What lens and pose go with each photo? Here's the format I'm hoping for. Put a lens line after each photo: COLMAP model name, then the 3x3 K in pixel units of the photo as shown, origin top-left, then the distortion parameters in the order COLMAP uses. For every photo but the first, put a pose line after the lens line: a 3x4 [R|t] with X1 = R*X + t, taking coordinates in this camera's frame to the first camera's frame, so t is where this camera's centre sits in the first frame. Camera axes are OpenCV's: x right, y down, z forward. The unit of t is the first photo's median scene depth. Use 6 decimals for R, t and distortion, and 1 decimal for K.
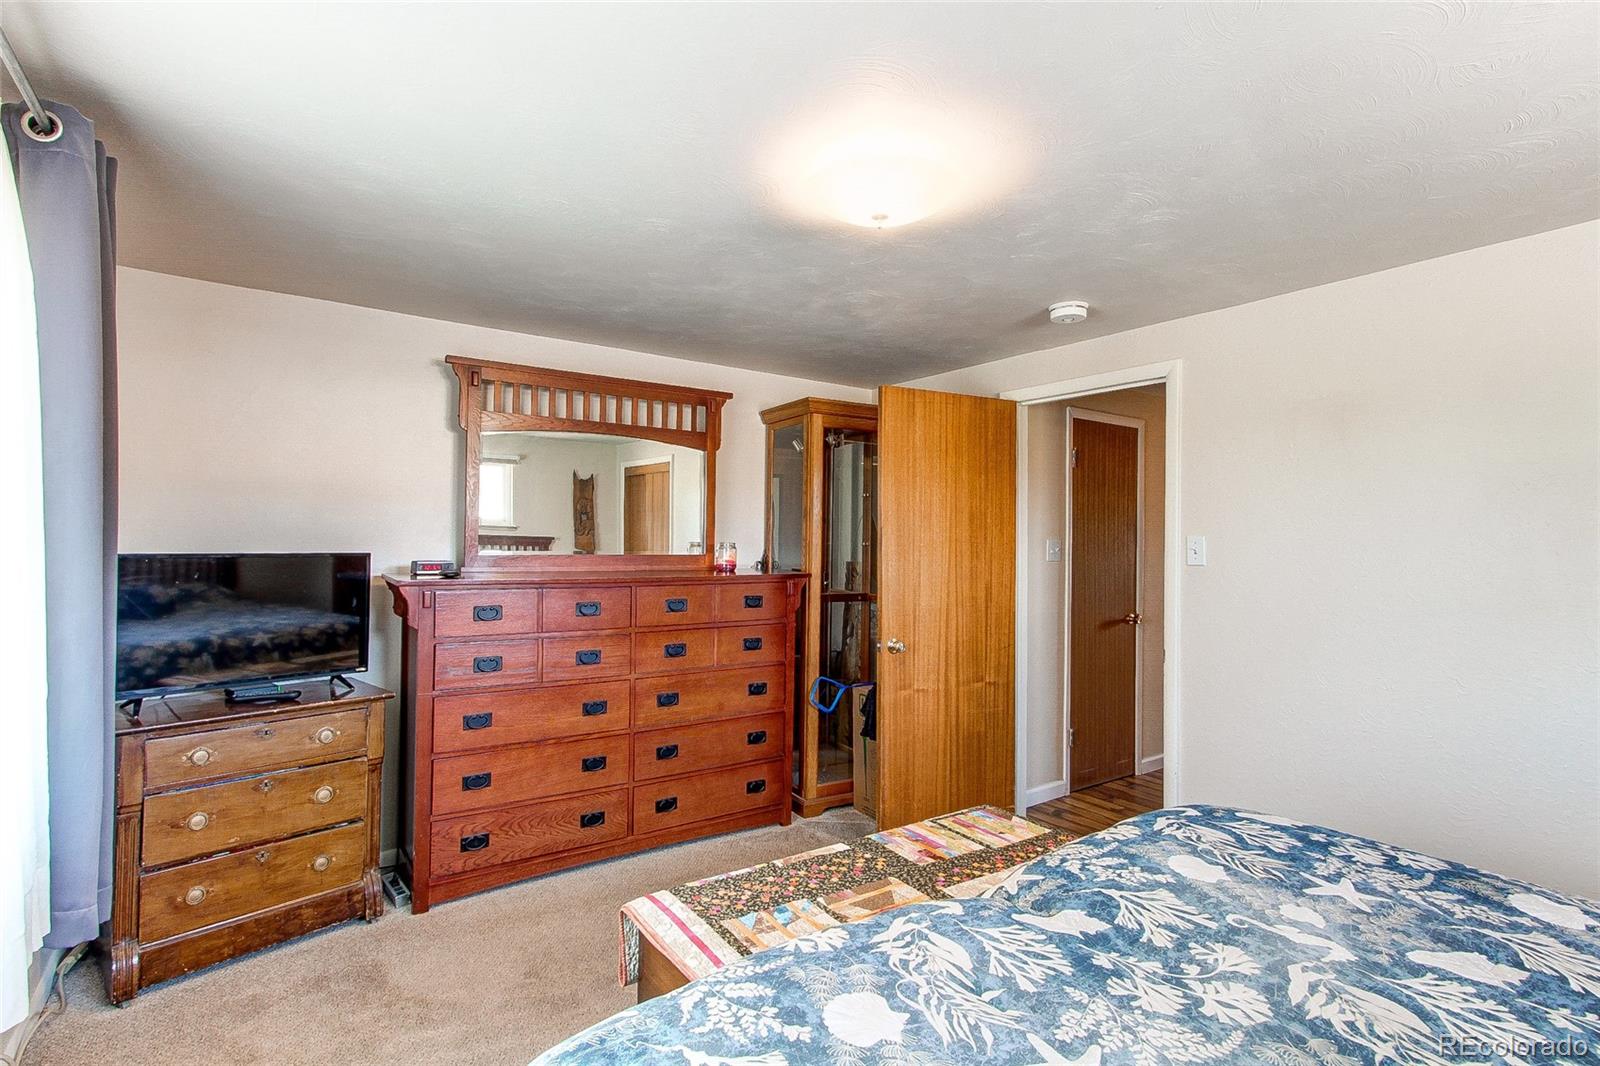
lens RADIAL K [[775.7, 0, 800.0], [0, 775.7, 533.0], [0, 0, 1]] dist [0.000635, -0.000006]
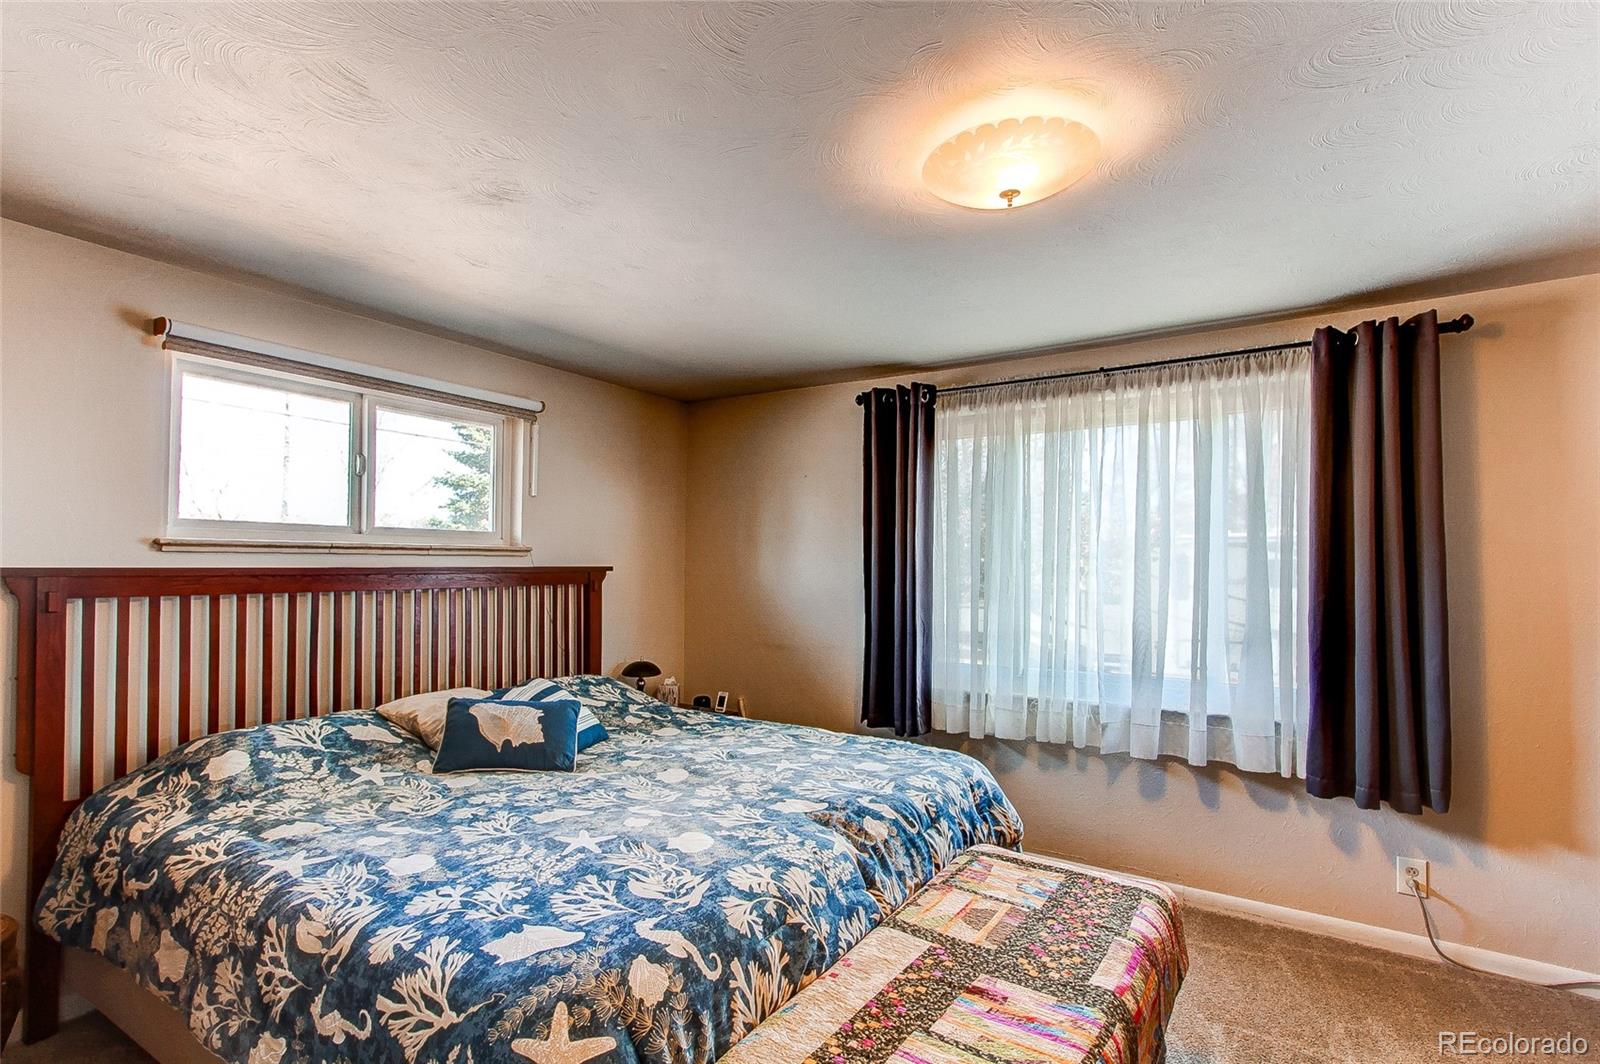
lens RADIAL K [[762.1, 0, 805.3], [0, 762.1, 565.5], [0, 0, 1]] dist [-0.001673, -0.000279]
pose [[-0.925341, -0.018587, -0.378681, 0.724675], [-0.013047, 0.999767, -0.017189, 0.041562], [0.378912, -0.010965, -0.925368, 1.933470]]
